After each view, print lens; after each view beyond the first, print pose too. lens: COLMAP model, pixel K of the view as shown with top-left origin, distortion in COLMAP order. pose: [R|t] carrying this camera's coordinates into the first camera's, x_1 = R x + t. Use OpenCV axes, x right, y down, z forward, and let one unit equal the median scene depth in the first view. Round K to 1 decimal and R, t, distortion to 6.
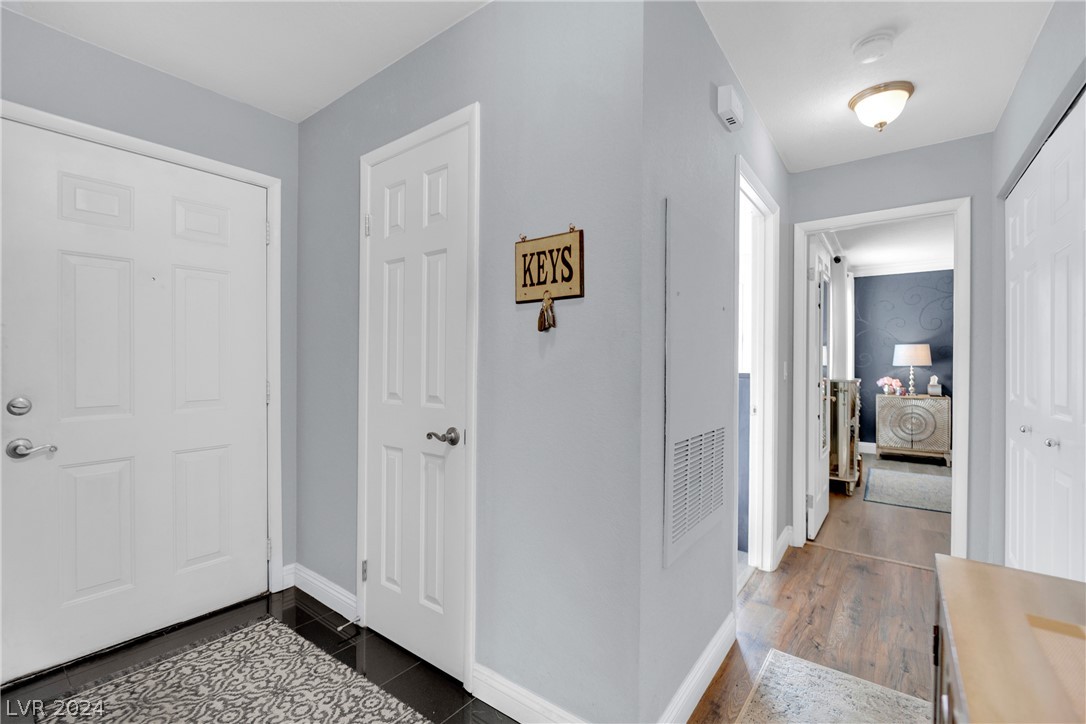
lens RADIAL K [[459.2, 0, 547.2], [0, 459.2, 362.1], [0, 0, 1]] dist [-0.001687, -0.000079]
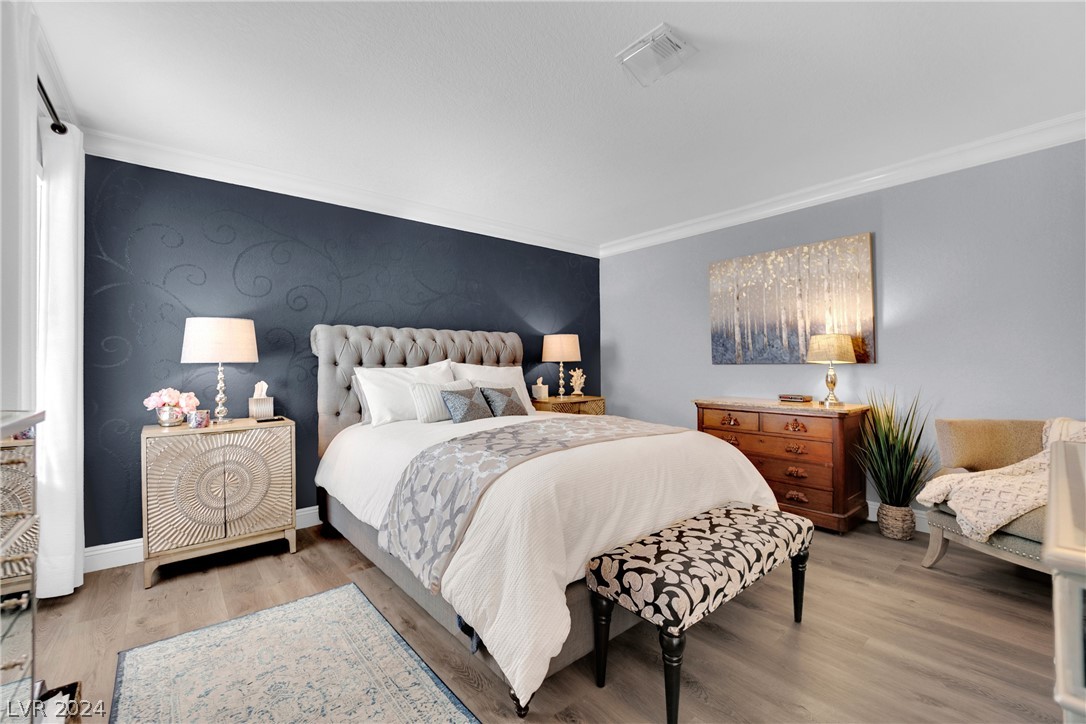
lens RADIAL K [[459.2, 0, 547.6], [0, 459.2, 359.2], [0, 0, 1]] dist [-0.001687, -0.000079]
pose [[0.237837, 0.001403, 0.971304, 0.402356], [0.009453, 0.999948, -0.003759, 0.009137], [-0.971259, 0.010076, 0.237811, 0.544359]]
